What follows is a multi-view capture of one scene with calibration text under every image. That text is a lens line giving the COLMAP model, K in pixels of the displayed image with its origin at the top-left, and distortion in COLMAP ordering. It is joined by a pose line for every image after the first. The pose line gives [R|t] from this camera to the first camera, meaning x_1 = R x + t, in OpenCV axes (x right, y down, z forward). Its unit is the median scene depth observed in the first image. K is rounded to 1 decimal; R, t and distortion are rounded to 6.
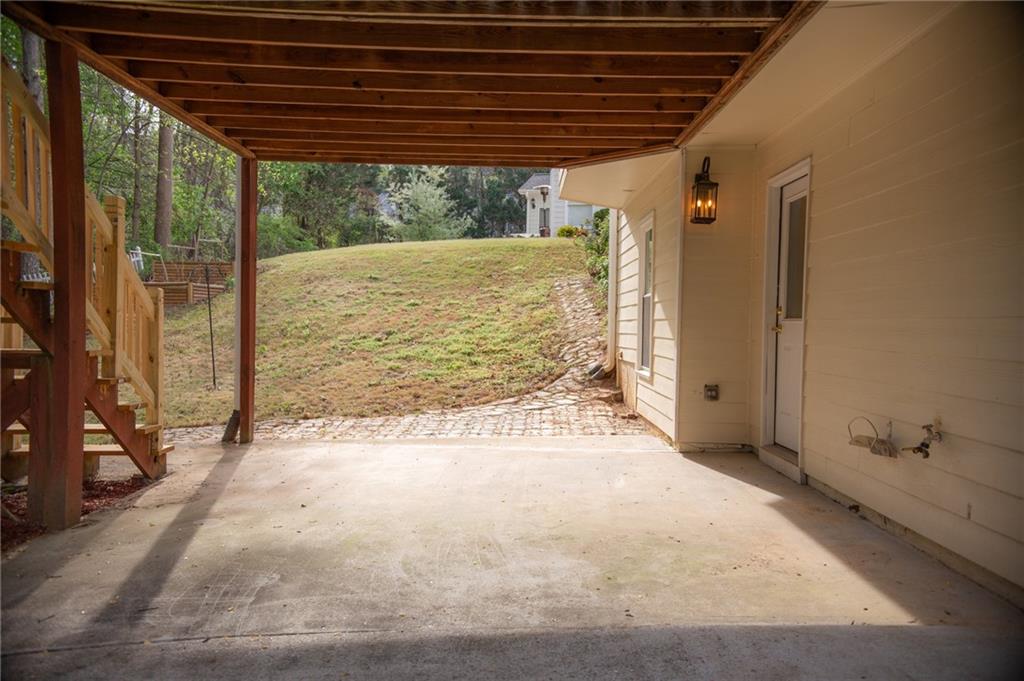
lens RADIAL K [[821.9, 0, 512.6], [0, 821.9, 341.7], [0, 0, 1]] dist [0.002106, -0.000029]
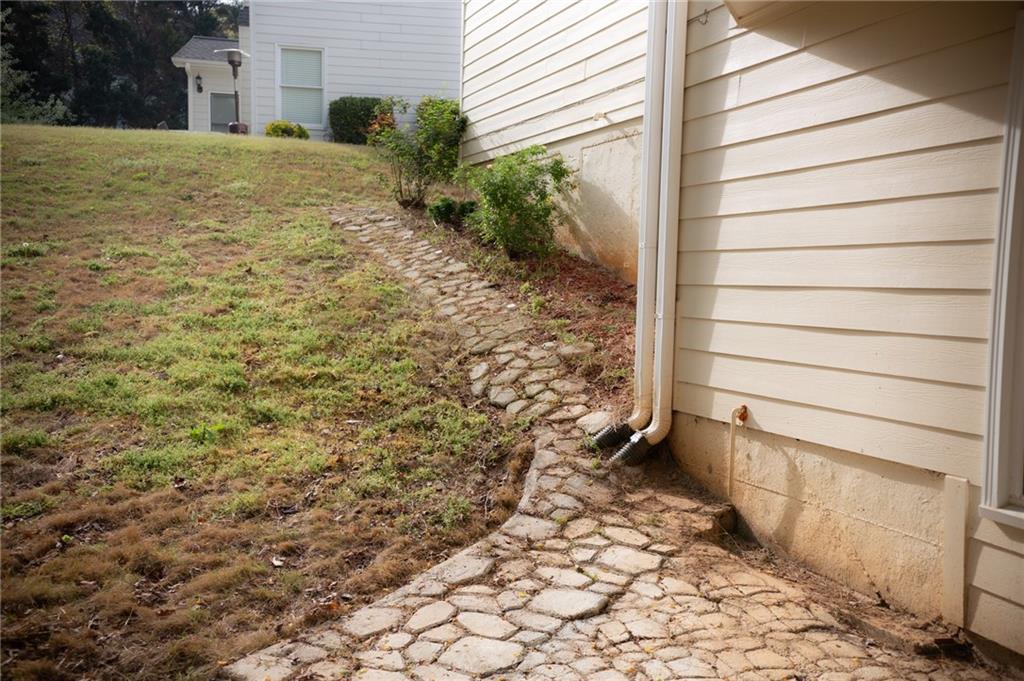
lens RADIAL K [[975.4, 0, 511.4], [0, 975.4, 334.9], [0, 0, 1]] dist [0.171071, 0.000000]
pose [[0.924220, -0.014133, 0.381598, -0.082886], [-0.002394, 0.999081, 0.042800, -0.023652], [-0.381852, -0.040471, 0.923337, 0.374503]]
